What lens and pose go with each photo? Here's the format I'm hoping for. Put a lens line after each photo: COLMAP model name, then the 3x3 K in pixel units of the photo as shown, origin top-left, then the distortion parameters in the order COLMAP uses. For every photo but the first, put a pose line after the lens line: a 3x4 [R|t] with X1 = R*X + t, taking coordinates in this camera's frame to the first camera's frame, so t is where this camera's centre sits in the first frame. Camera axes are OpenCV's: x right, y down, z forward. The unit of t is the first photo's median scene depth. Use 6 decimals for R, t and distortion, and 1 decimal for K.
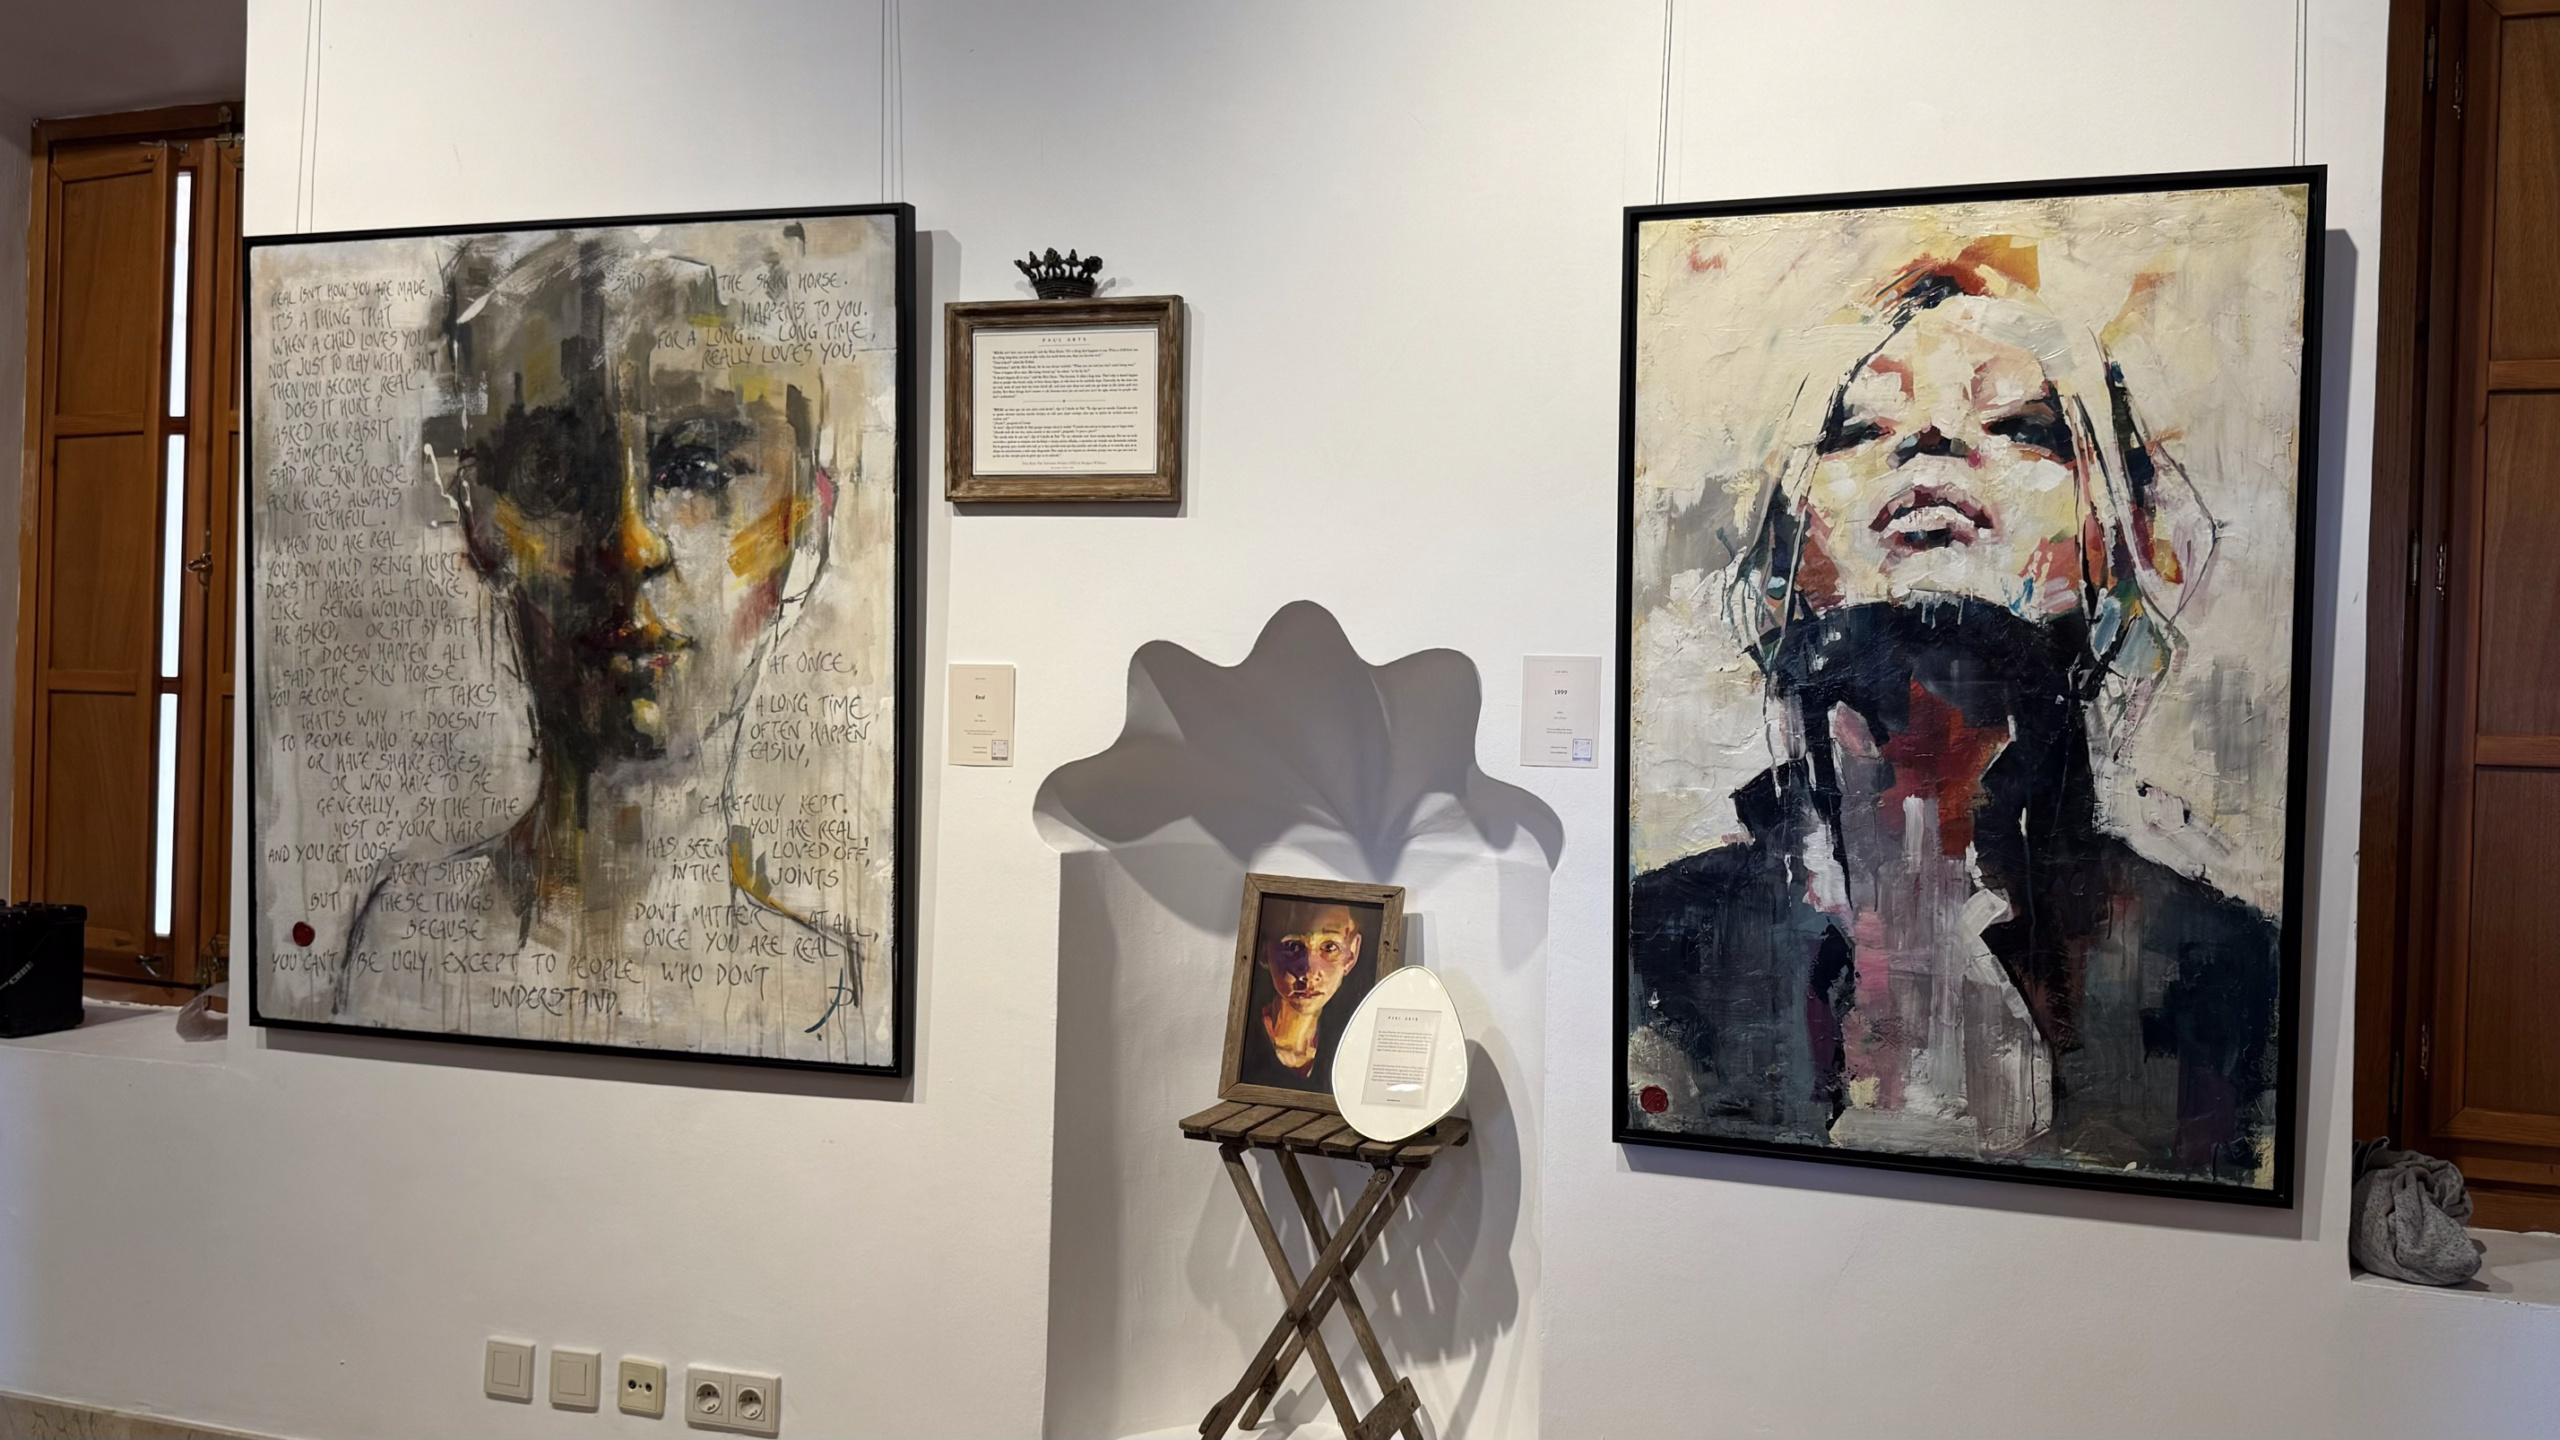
lens RADIAL K [[2278.7, 0, 1277.8], [0, 2278.7, 720.0], [0, 0, 1]] dist [0.081310, -0.022361]
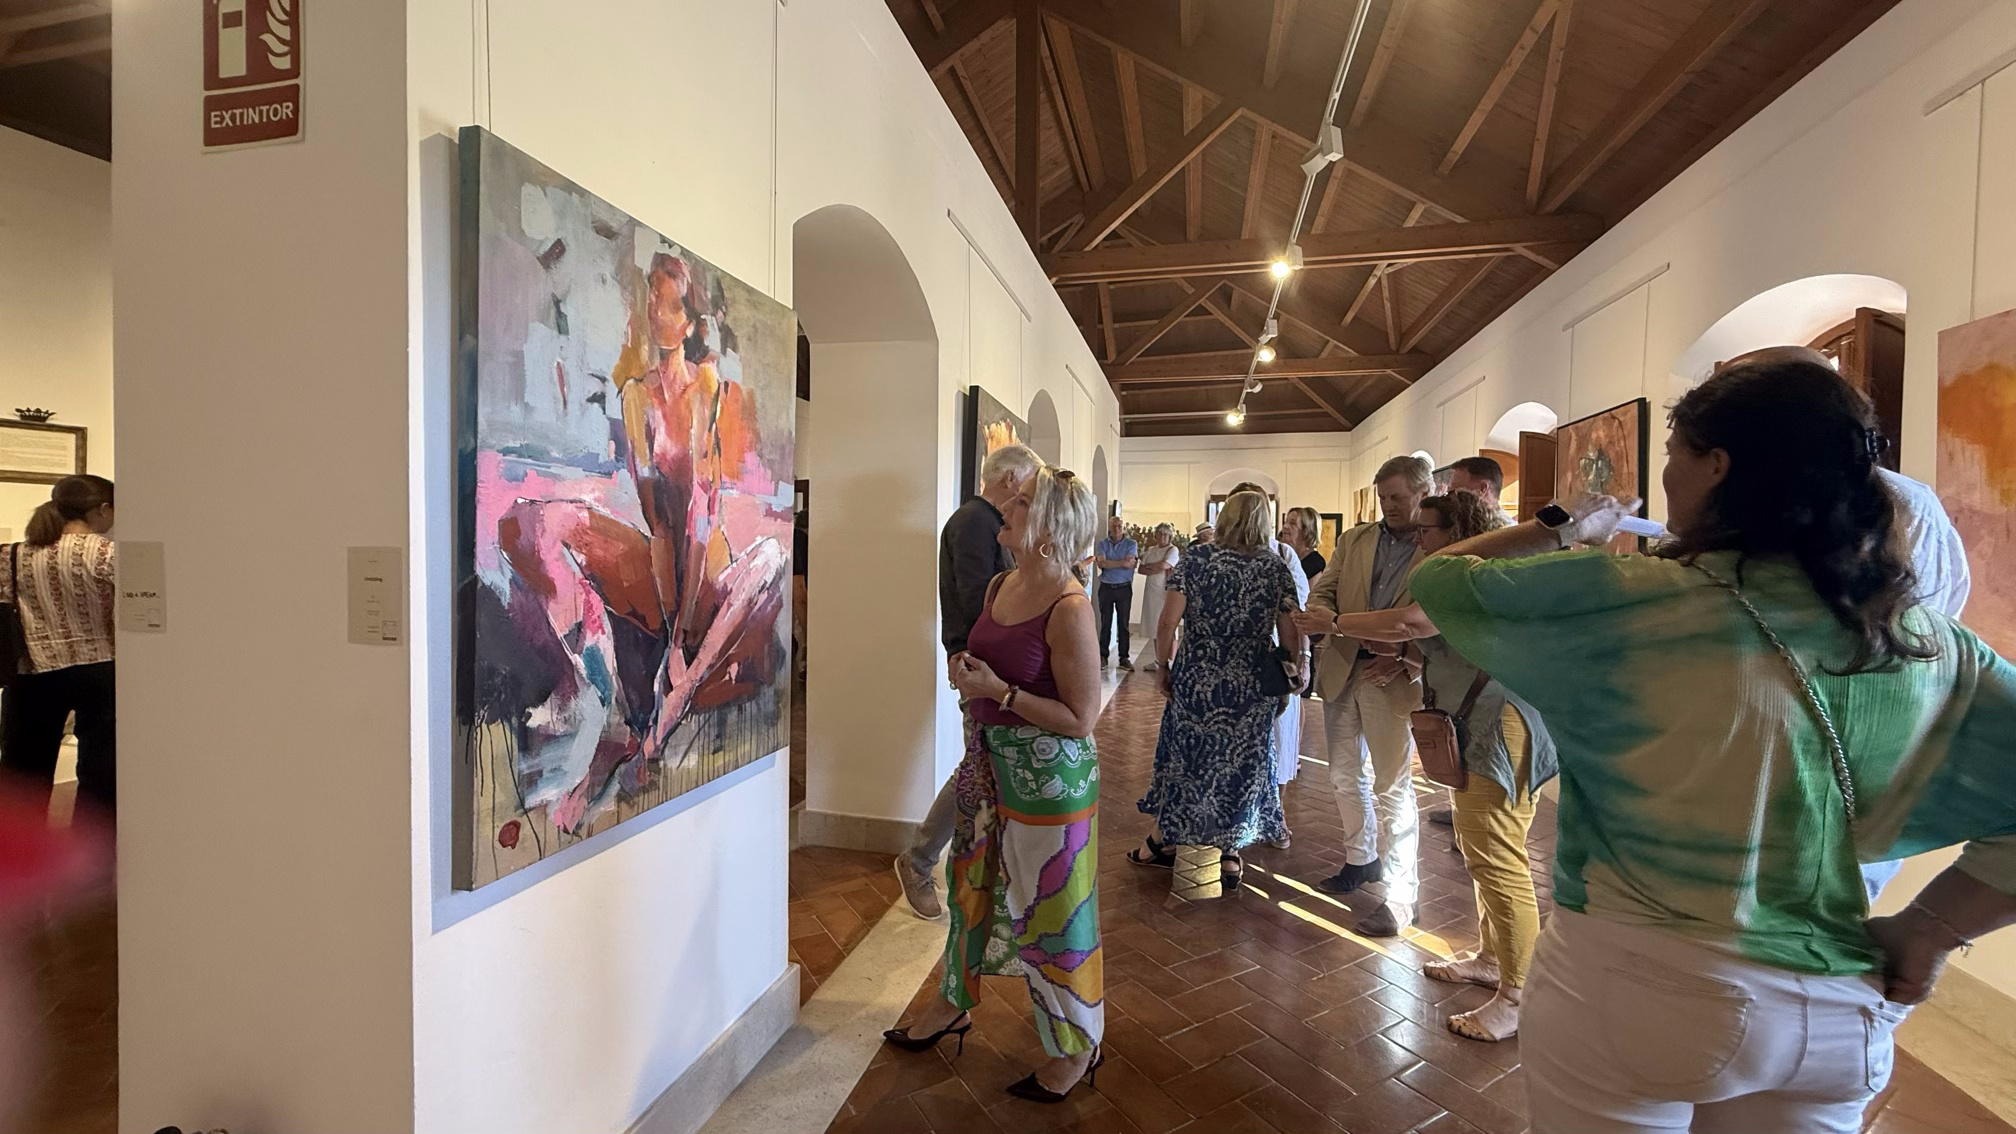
lens RADIAL K [[803.3, 0, 1009.9], [0, 803.3, 566.9], [0, 0, 1]] dist [-0.000525, 0.000614]
pose [[-0.063551, -0.053695, 0.996533, -1.344716], [-0.014123, 0.998500, 0.052901, -0.048228], [-0.997879, -0.010712, -0.064214, -0.371740]]
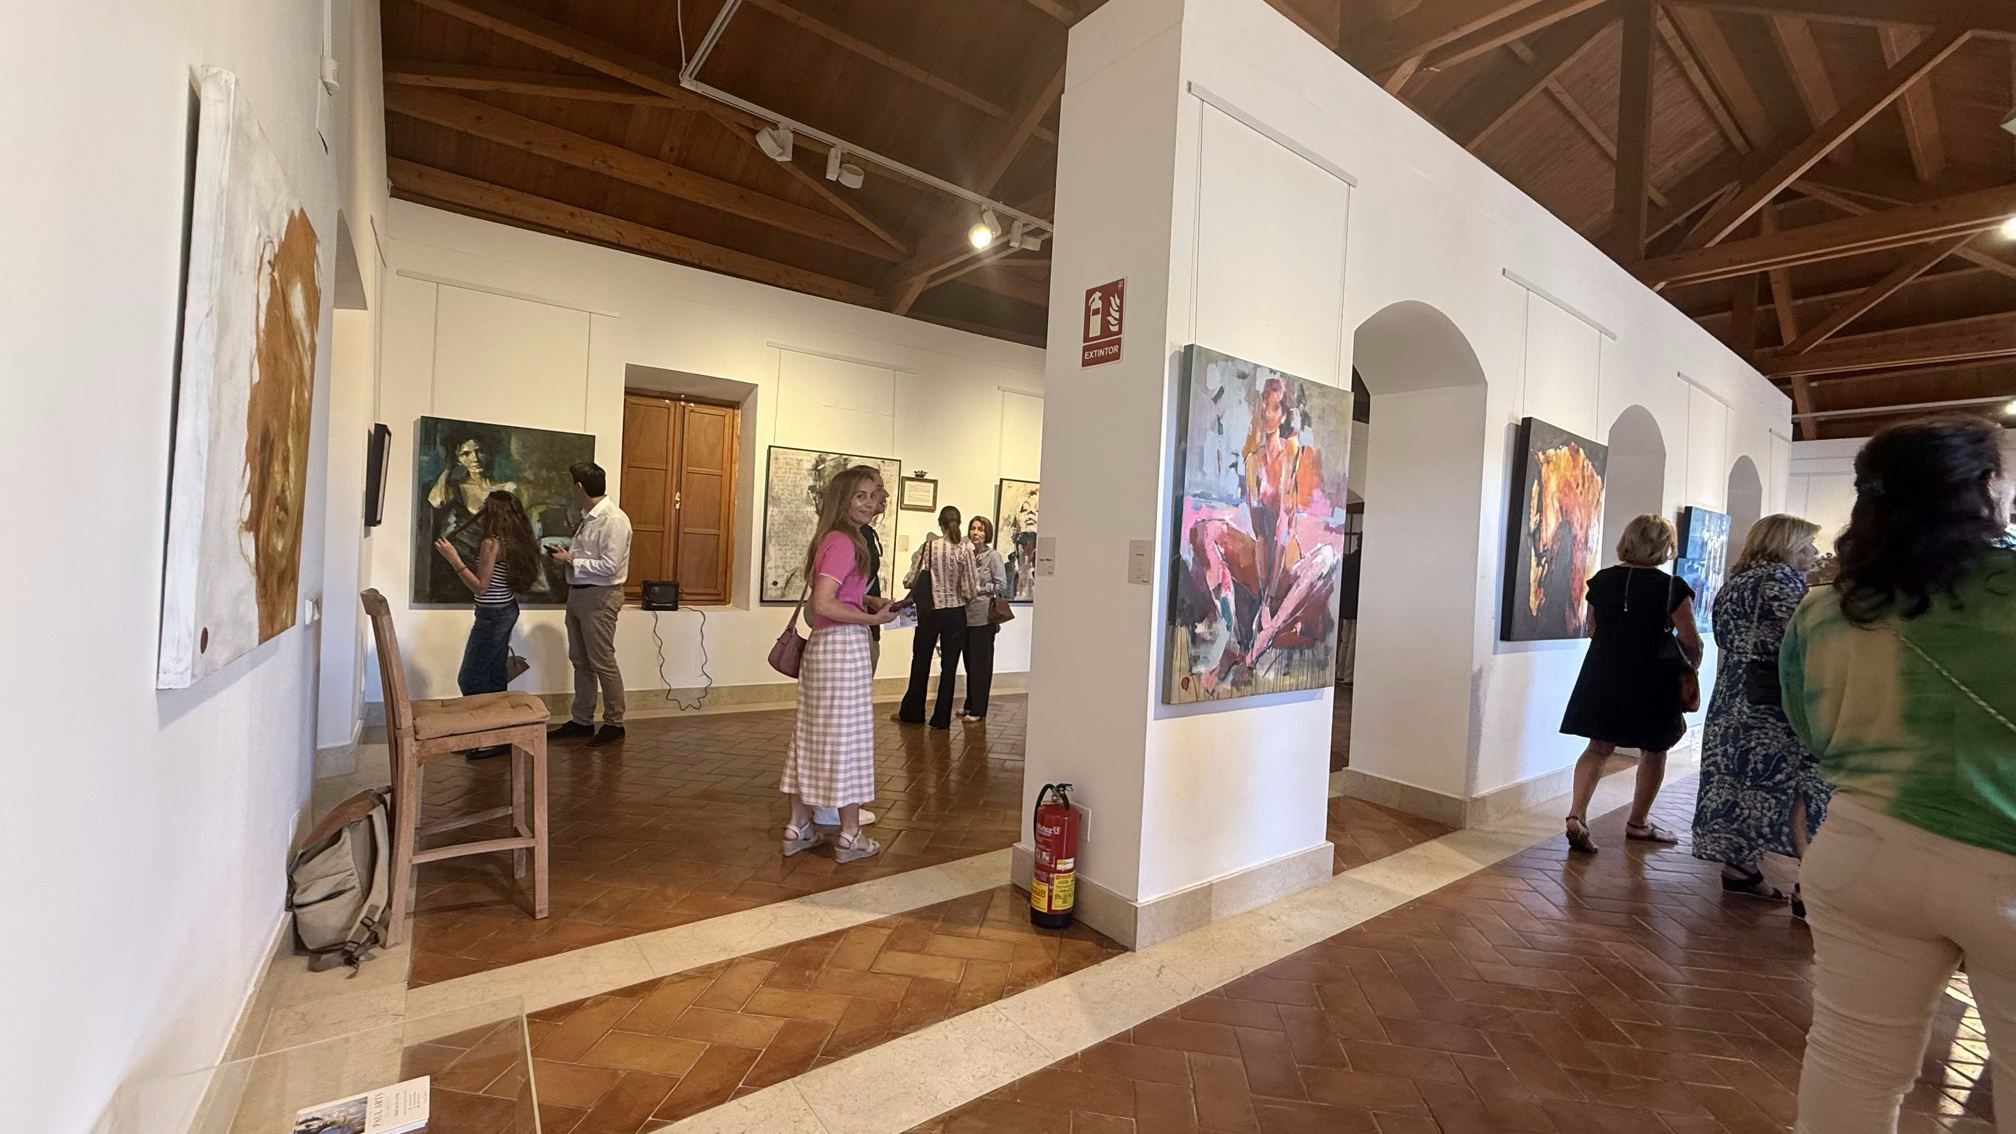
lens RADIAL K [[803.3, 0, 999.8], [0, 803.3, 565.9], [0, 0, 1]] dist [-0.000525, 0.000614]
pose [[0.583263, -0.015573, 0.812134, -1.699175], [-0.030773, 0.998675, 0.041251, -0.037361], [-0.811700, -0.049052, 0.582011, -0.463638]]
